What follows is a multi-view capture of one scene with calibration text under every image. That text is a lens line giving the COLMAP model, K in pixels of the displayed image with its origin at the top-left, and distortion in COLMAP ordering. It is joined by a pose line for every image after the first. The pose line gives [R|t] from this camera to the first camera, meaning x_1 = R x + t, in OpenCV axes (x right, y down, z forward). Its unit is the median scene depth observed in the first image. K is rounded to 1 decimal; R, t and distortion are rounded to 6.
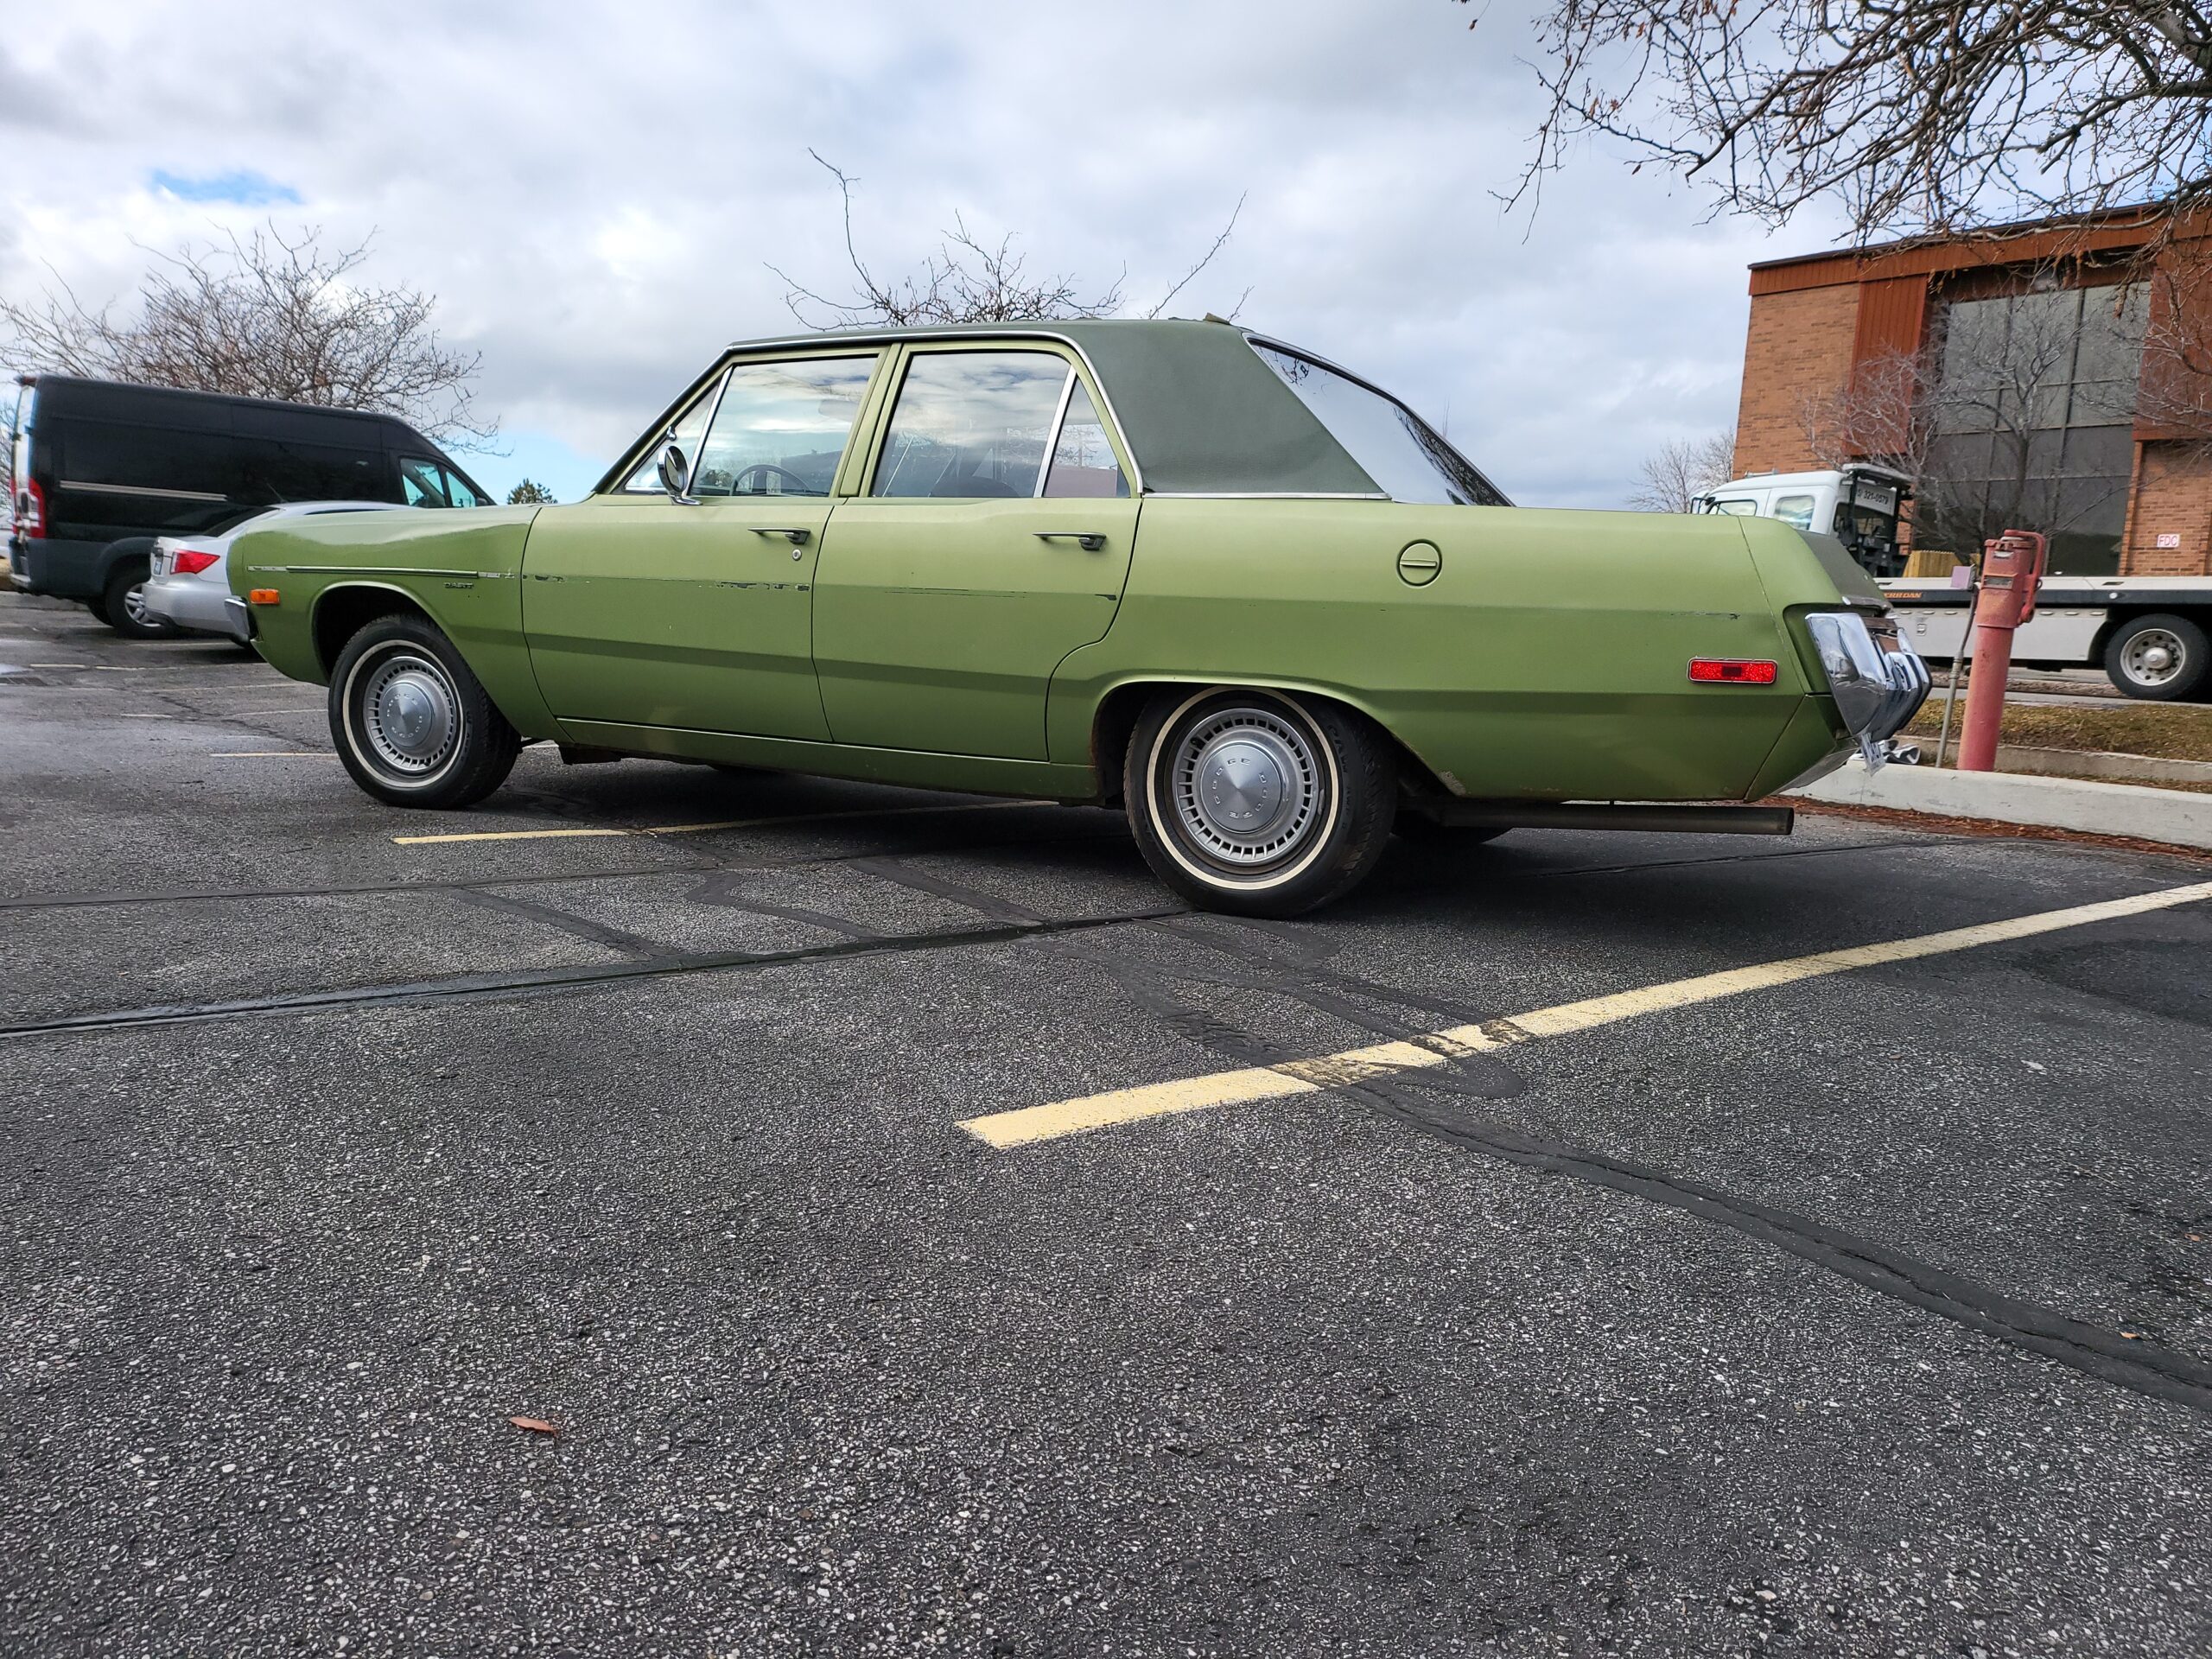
lens RADIAL K [[1565.7, 0, 1112.4], [0, 1565.7, 841.3], [0, 0, 1]] dist [0.076873, -0.091688]
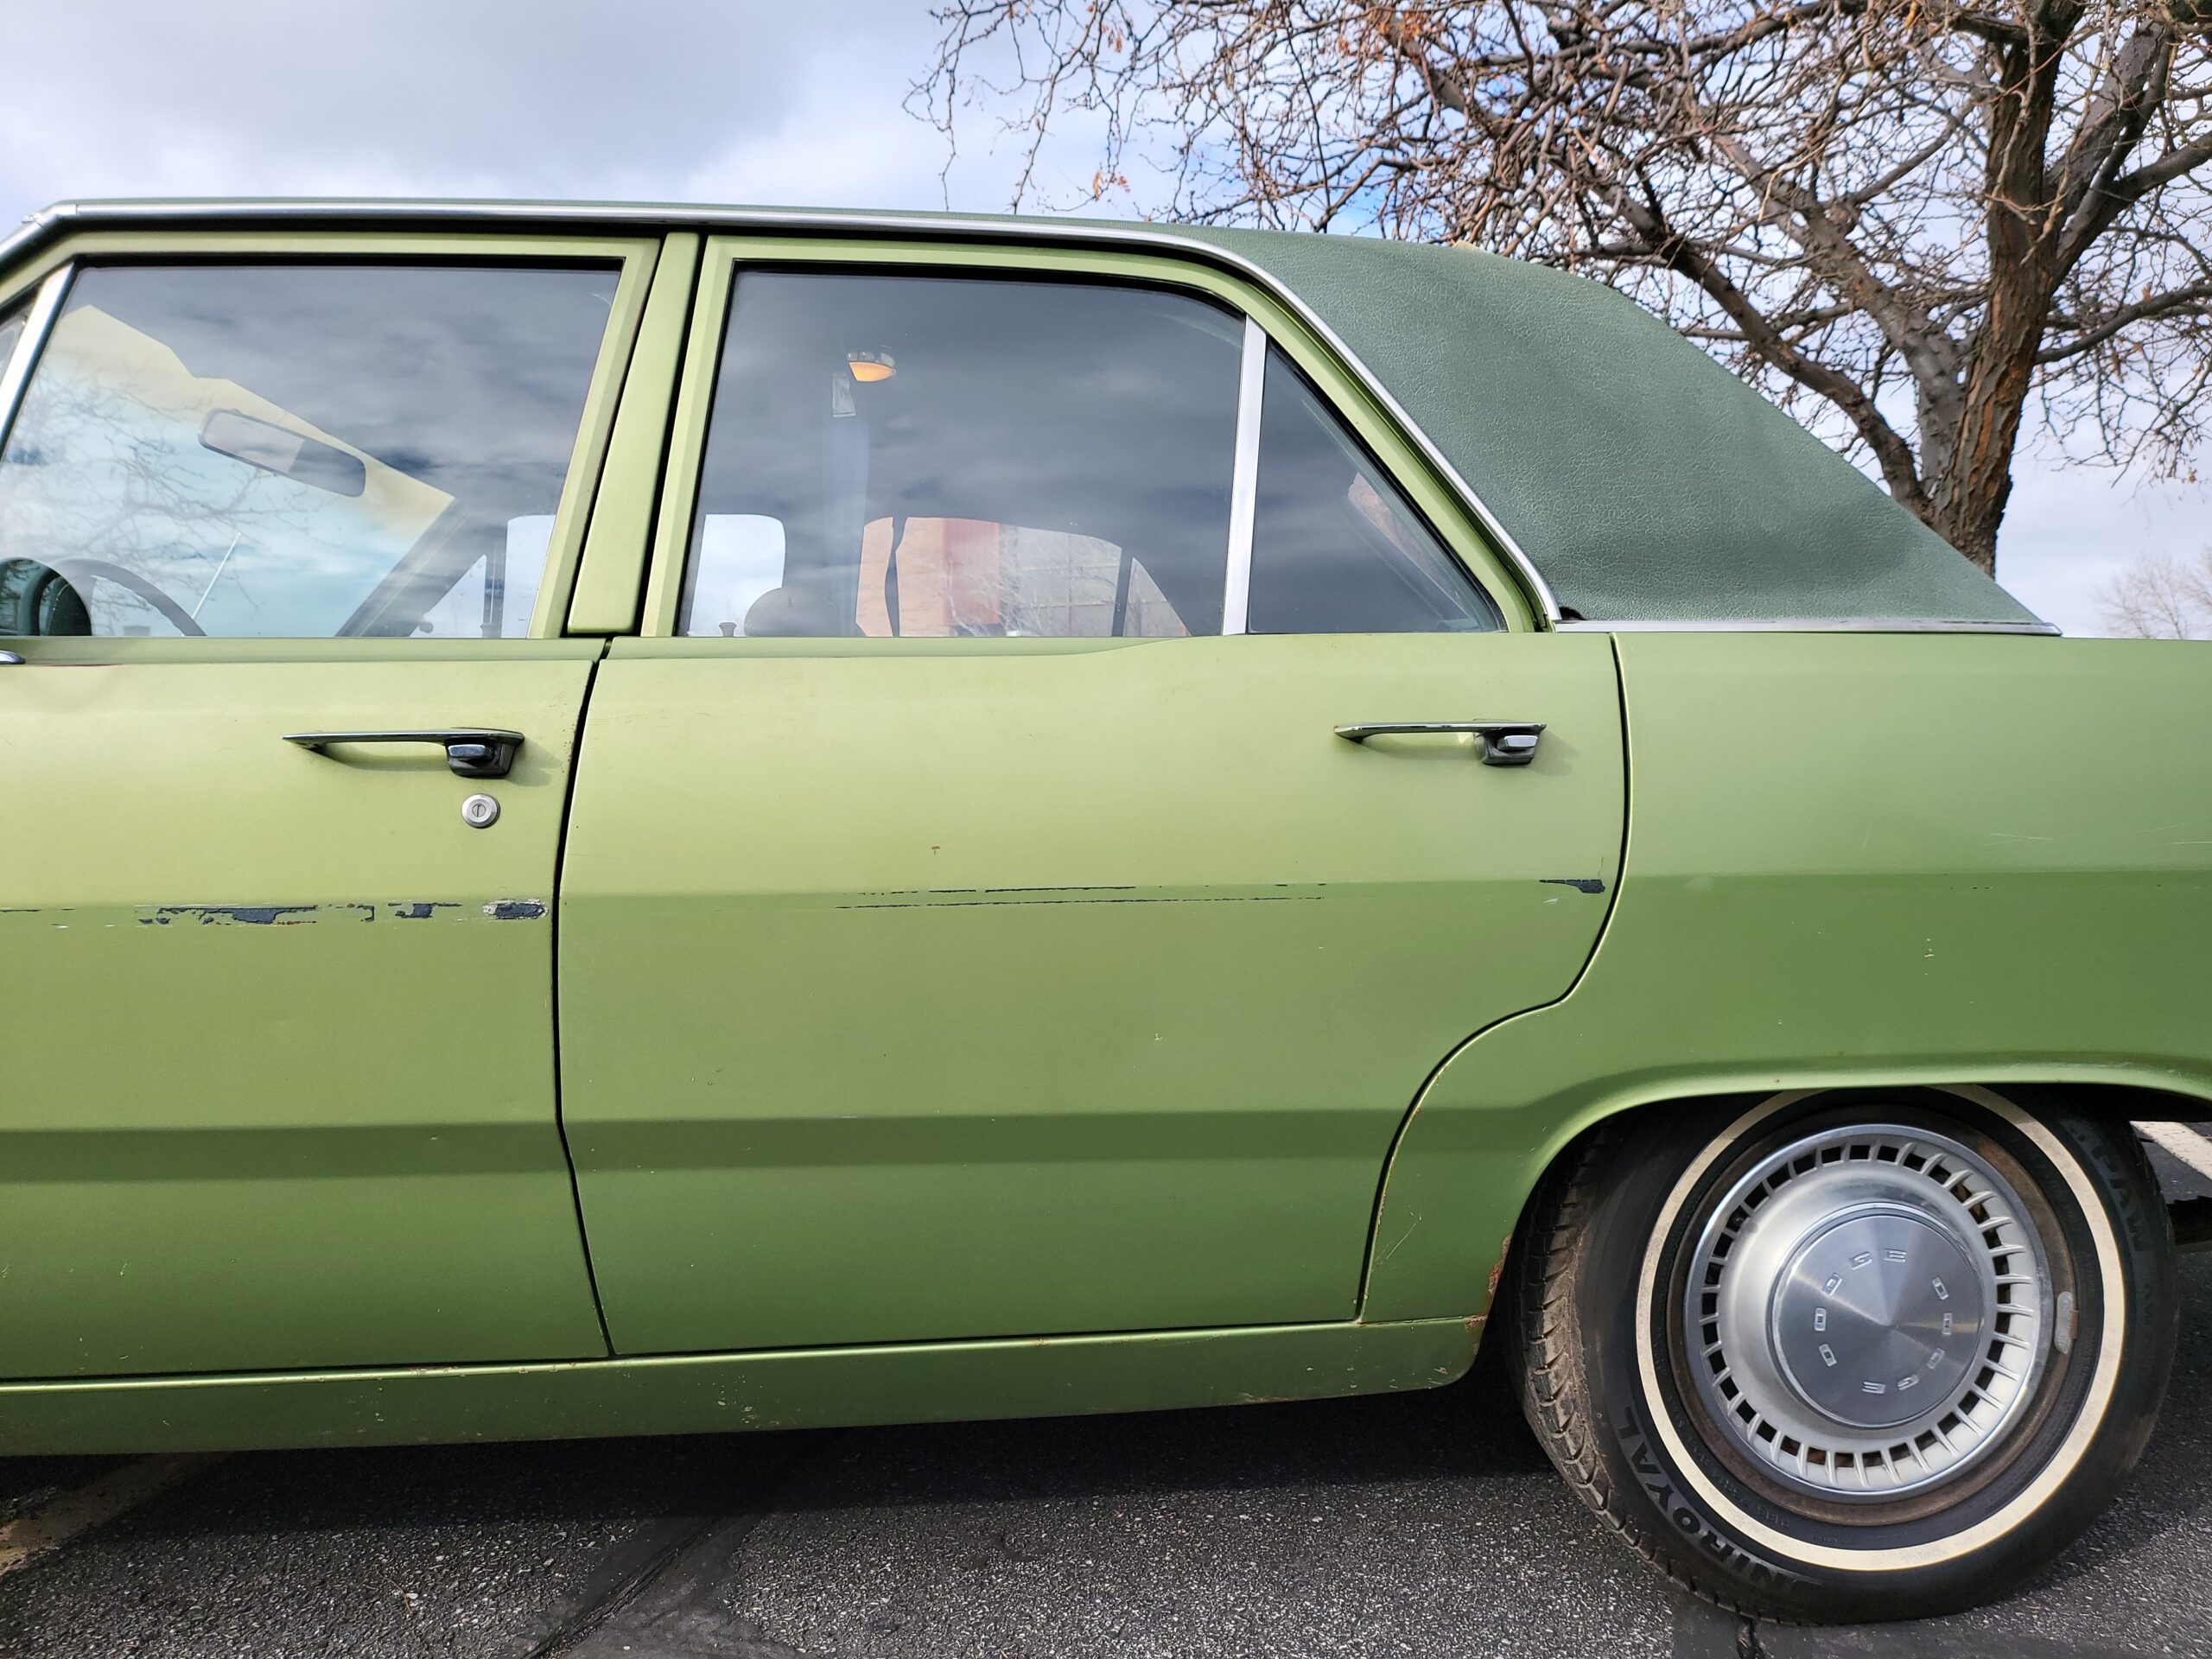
lens RADIAL K [[1565.7, 0, 1112.4], [0, 1565.7, 841.3], [0, 0, 1]] dist [0.076873, -0.091688]
pose [[0.827540, -0.067007, 0.557394, -0.276497], [0.125511, 0.989803, -0.067352, -0.138732], [-0.547197, 0.125695, 0.827512, 0.666166]]
